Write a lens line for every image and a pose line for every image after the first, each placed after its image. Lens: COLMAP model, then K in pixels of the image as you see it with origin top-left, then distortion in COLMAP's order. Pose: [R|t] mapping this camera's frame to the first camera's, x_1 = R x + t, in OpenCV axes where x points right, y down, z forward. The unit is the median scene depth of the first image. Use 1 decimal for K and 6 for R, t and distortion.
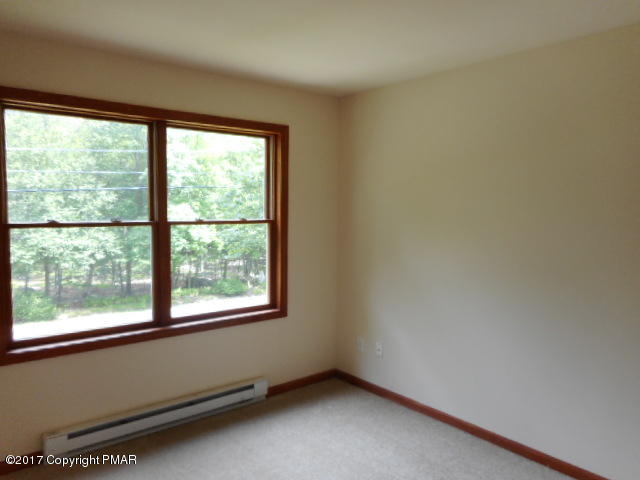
lens RADIAL K [[475.7, 0, 319.7], [0, 475.7, 234.0], [0, 0, 1]] dist [0.000900, 0.007357]
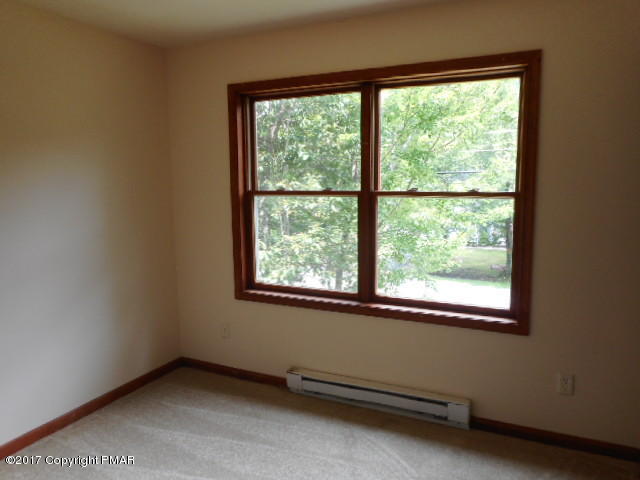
lens RADIAL K [[538.6, 0, 320.0], [0, 538.6, 240.0], [0, 0, 1]] dist [0.000142, 0.001675]
pose [[0.377369, 0.097826, -0.920881, 0.571360], [-0.039120, 0.995201, 0.089690, -0.021755], [0.925236, 0.002179, 0.379385, 0.465514]]
